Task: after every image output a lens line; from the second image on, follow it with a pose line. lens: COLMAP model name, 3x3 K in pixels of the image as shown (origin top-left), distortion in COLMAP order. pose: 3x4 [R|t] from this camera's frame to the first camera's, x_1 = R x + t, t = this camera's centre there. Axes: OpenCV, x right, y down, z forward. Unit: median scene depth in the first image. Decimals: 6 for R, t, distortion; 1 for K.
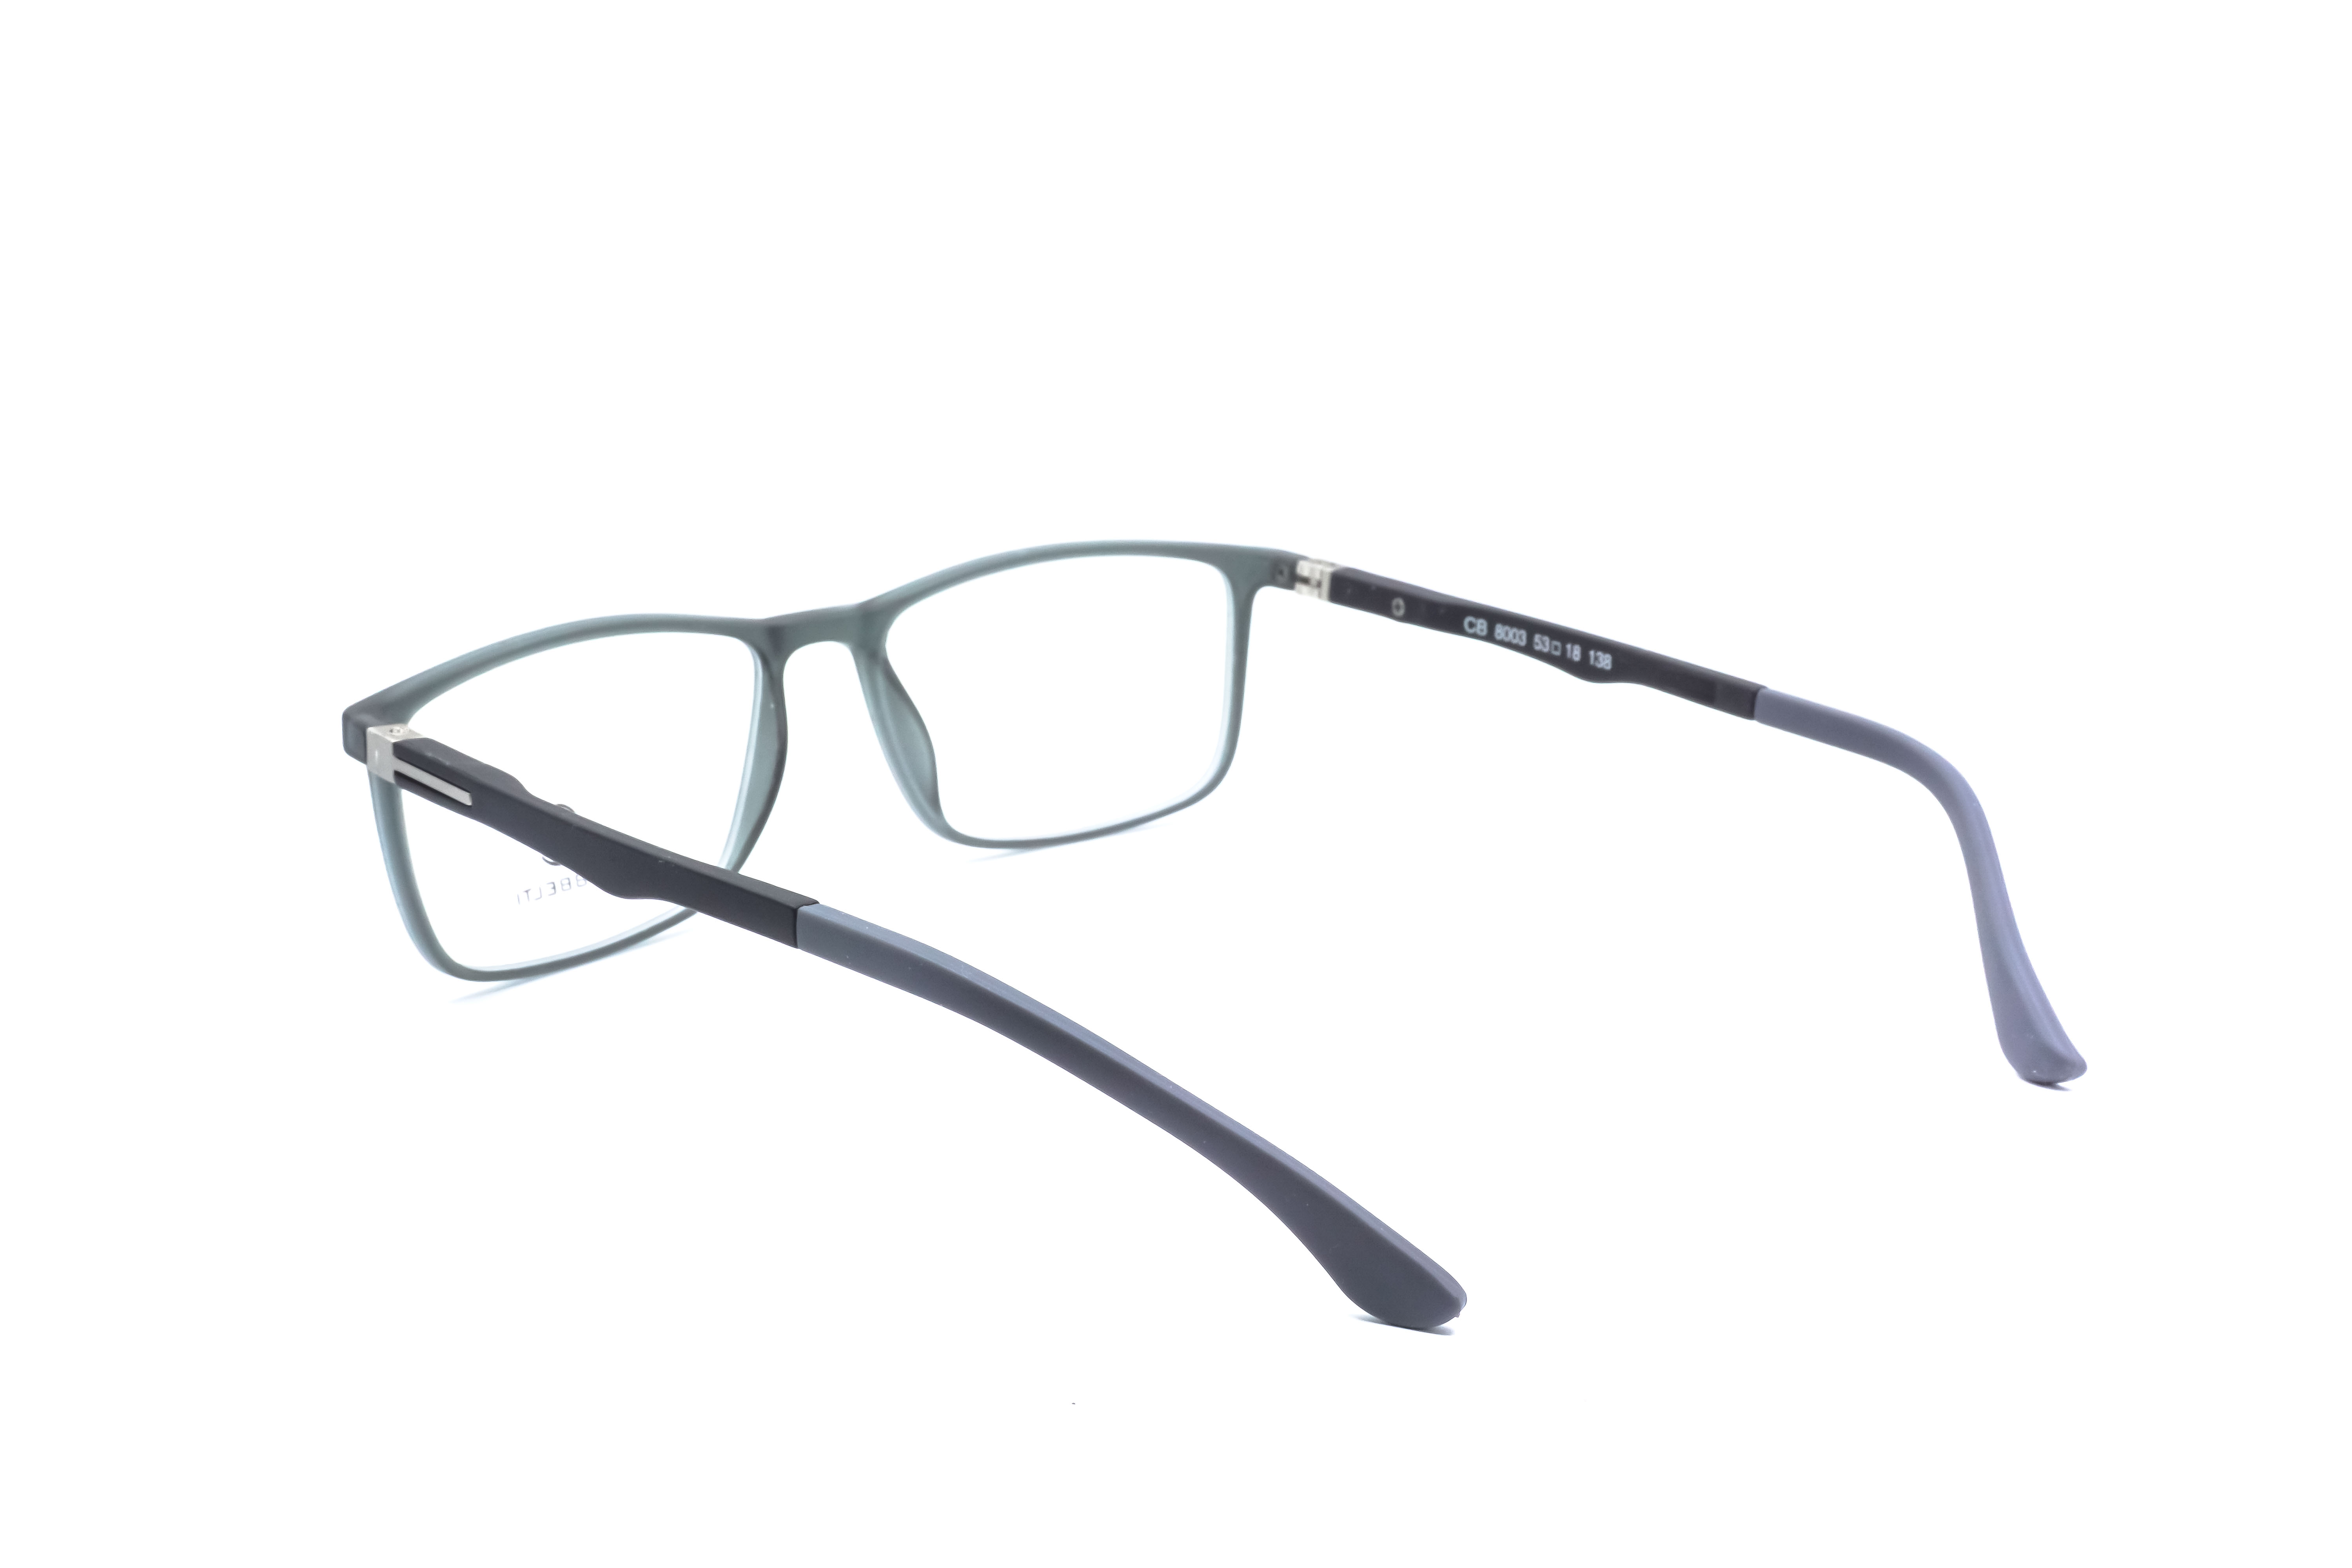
lens RADIAL K [[3360.0, 0, 1176.0], [0, 3360.0, 784.0], [0, 0, 1]] dist [-0.006667, -0.022161]
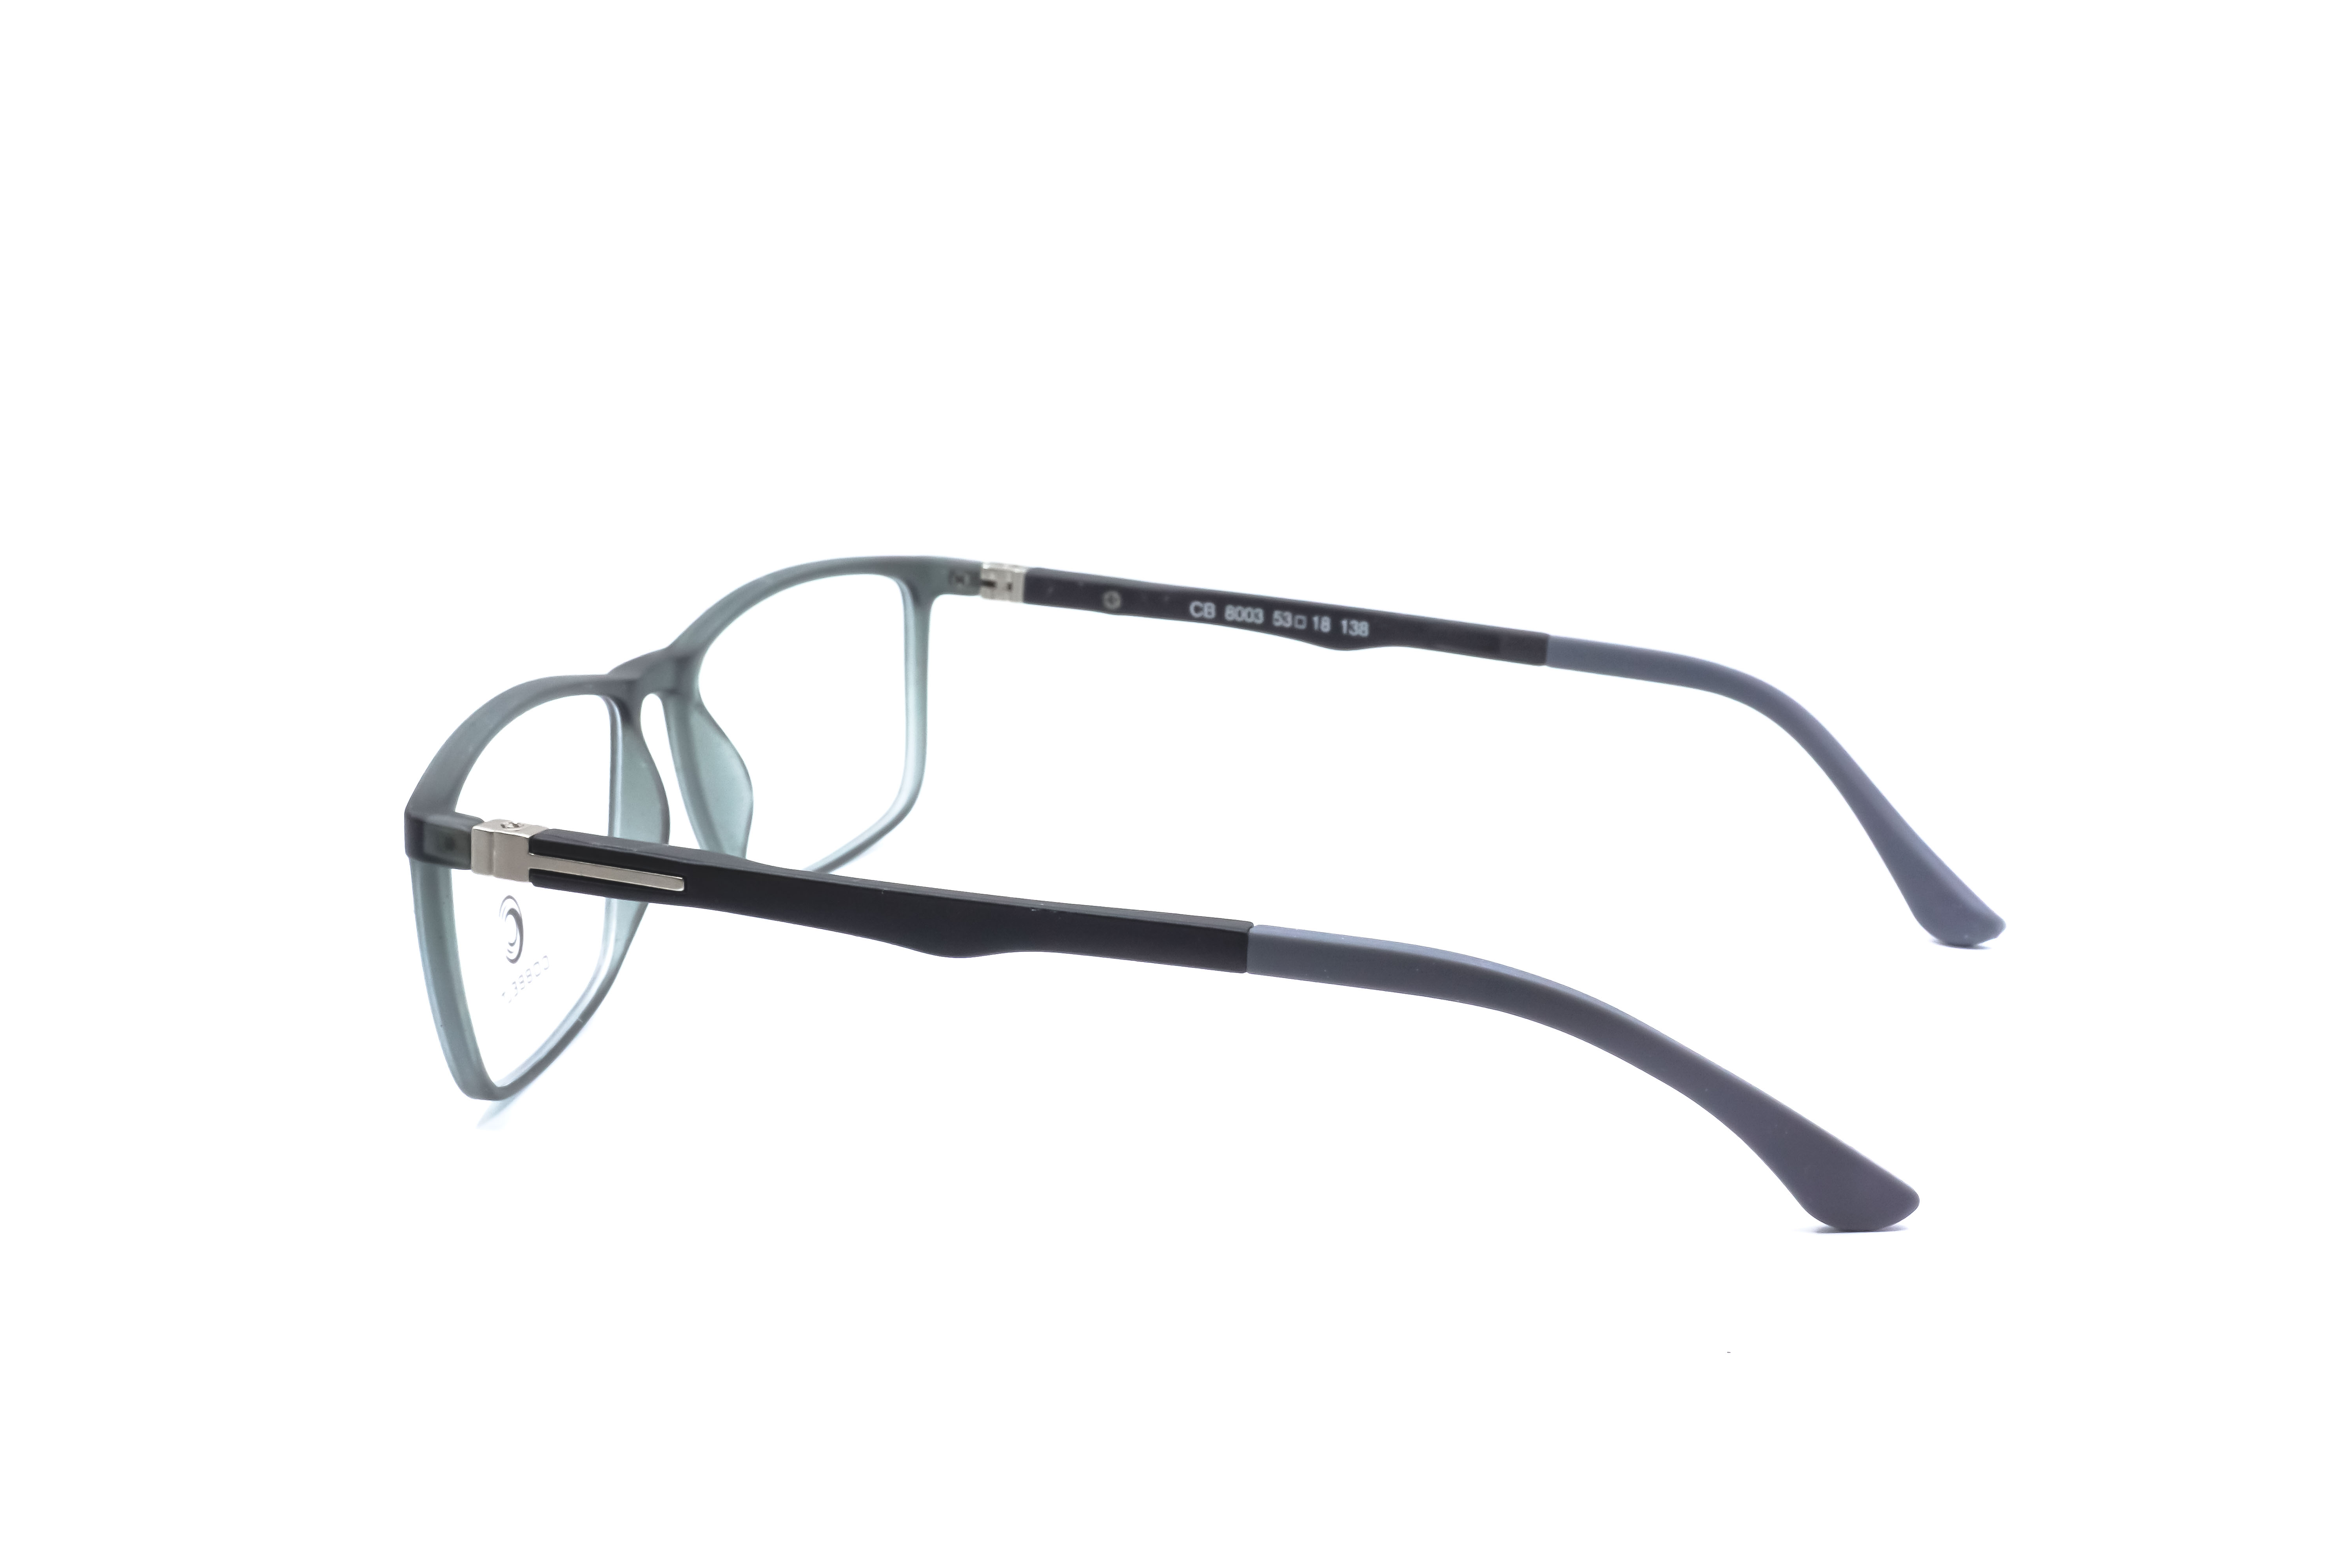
lens RADIAL K [[3360.0, 0, 1176.0], [0, 3360.0, 784.0], [0, 0, 1]] dist [-0.006667, -0.022161]
pose [[0.866629, -0.122589, 0.483658, -0.428235], [0.123149, 0.991912, 0.030751, -0.027366], [-0.483516, 0.032913, 0.874717, 0.109886]]
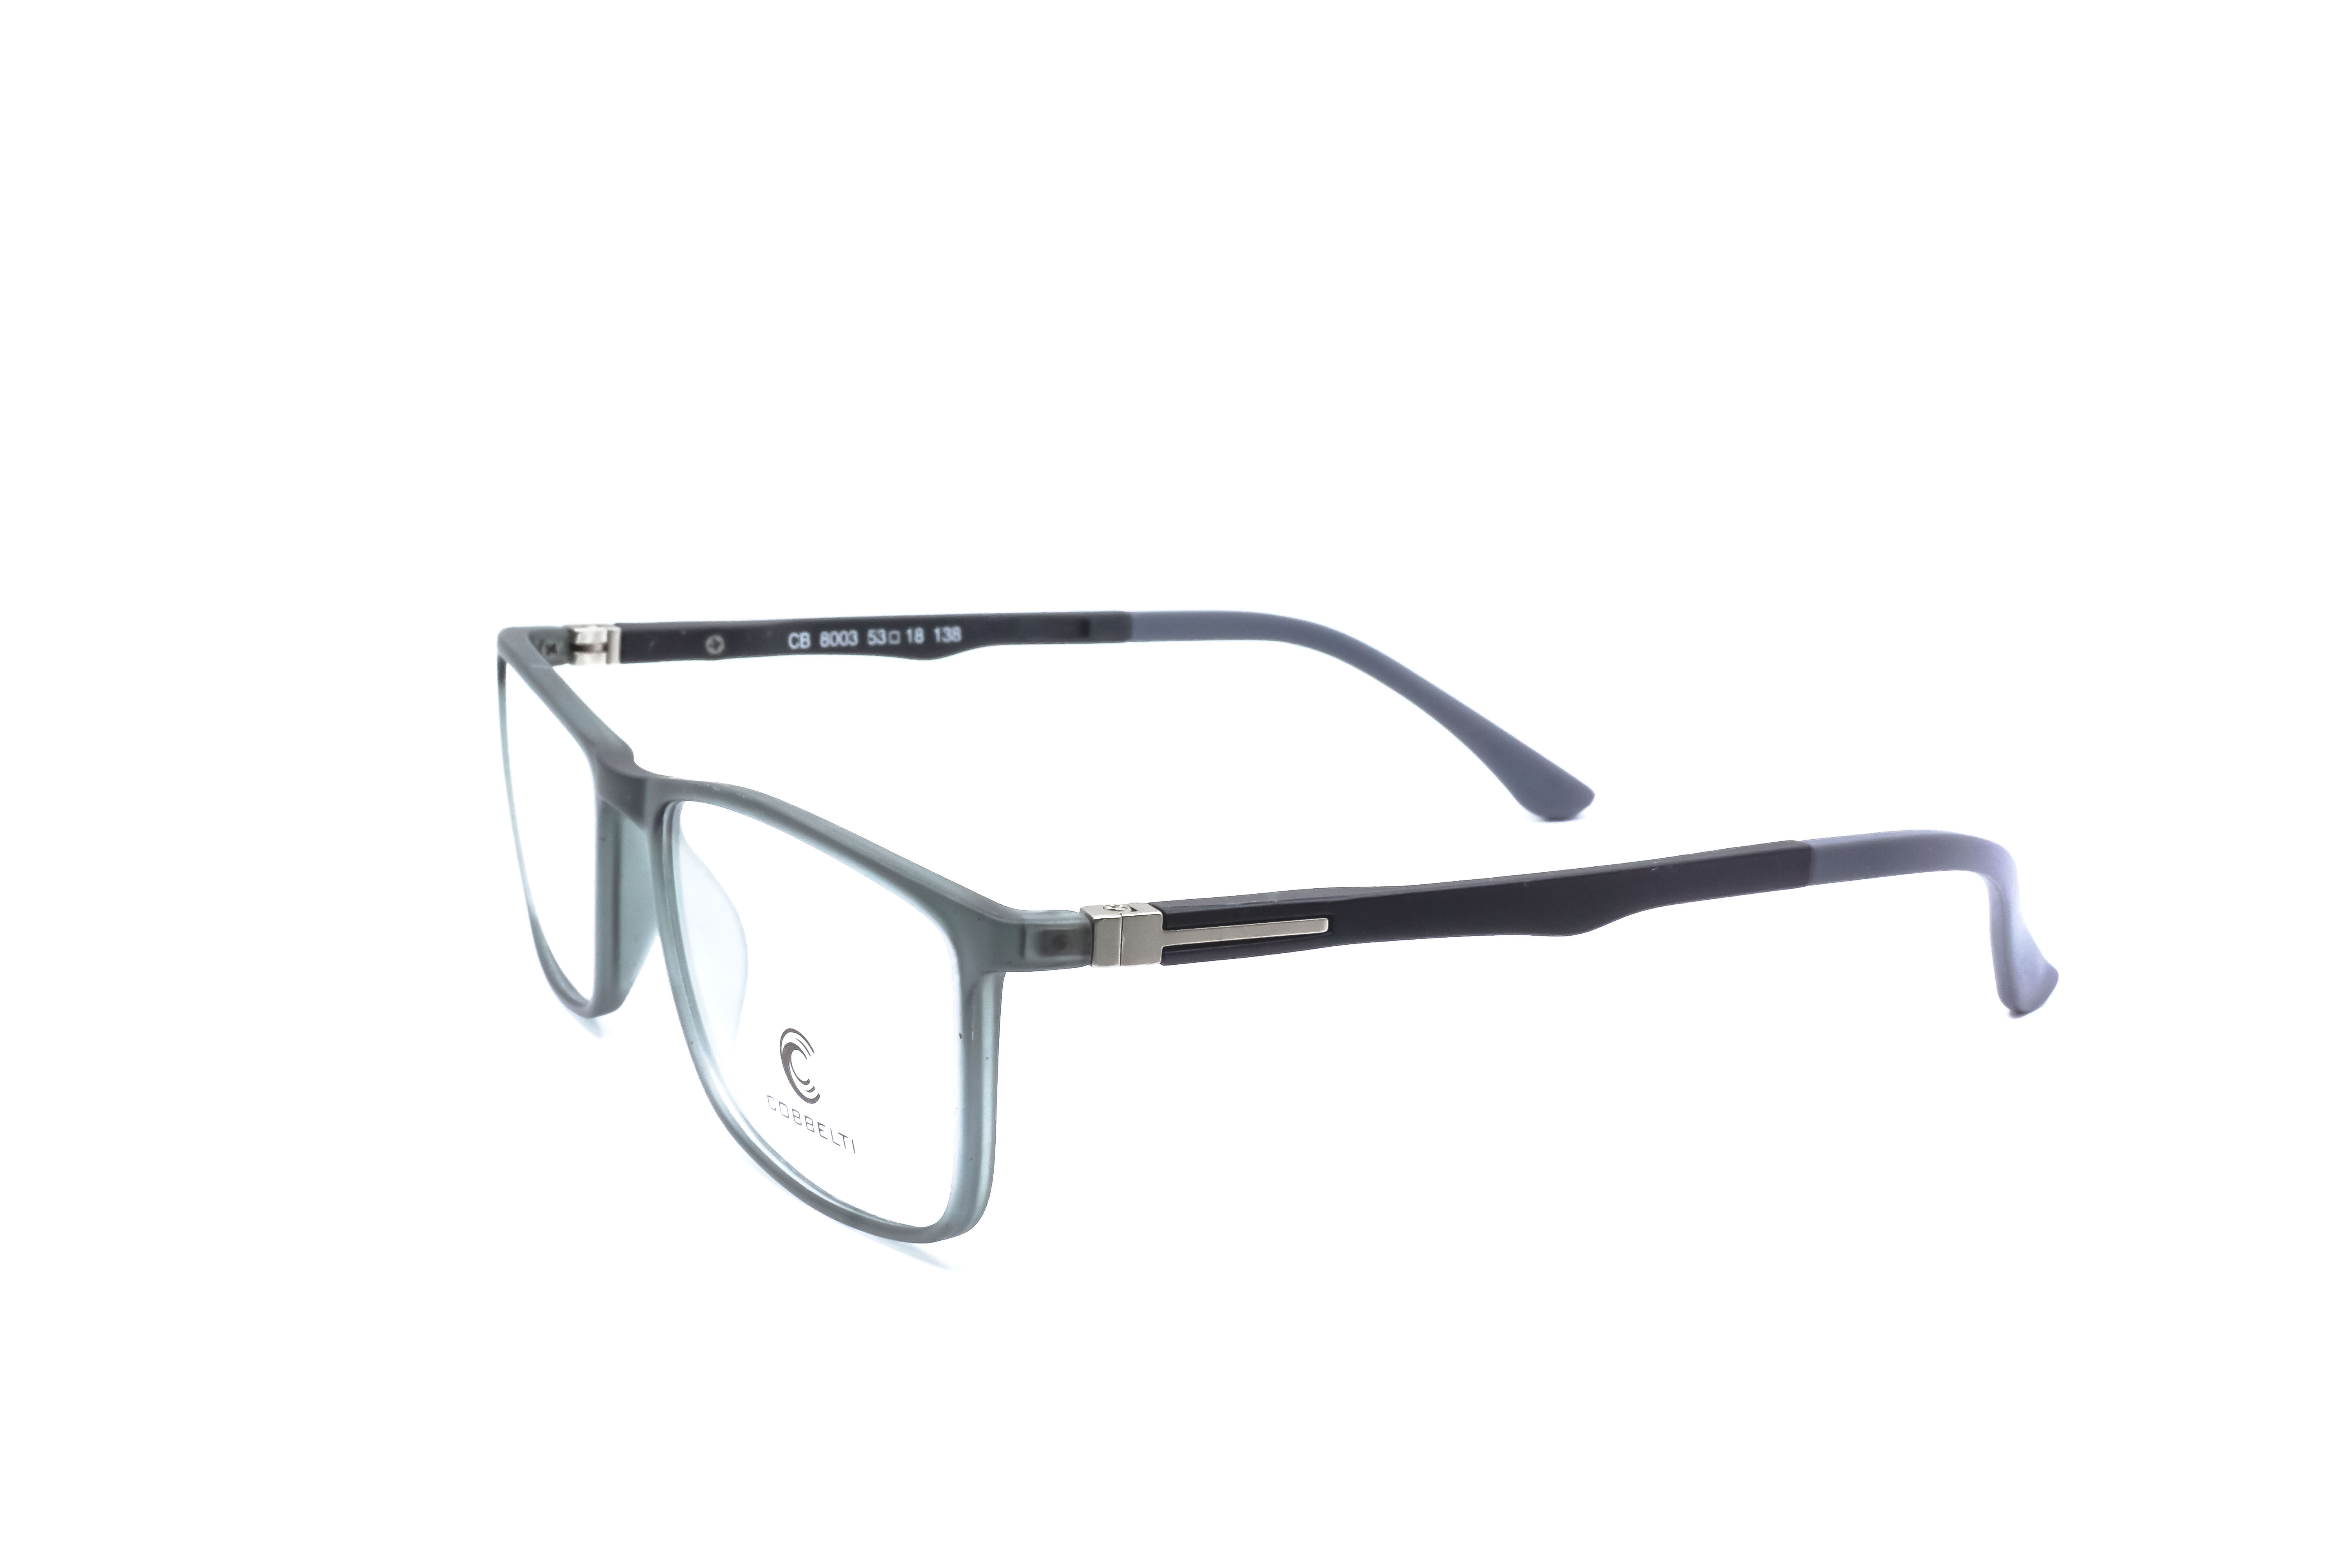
lens RADIAL K [[3360.0, 0, 1176.0], [0, 3360.0, 784.0], [0, 0, 1]] dist [-0.006667, -0.022161]
pose [[0.258347, -0.234202, 0.937233, -0.830841], [0.238044, 0.955687, 0.173196, -0.154015], [-0.936265, 0.178358, 0.302649, 0.616357]]
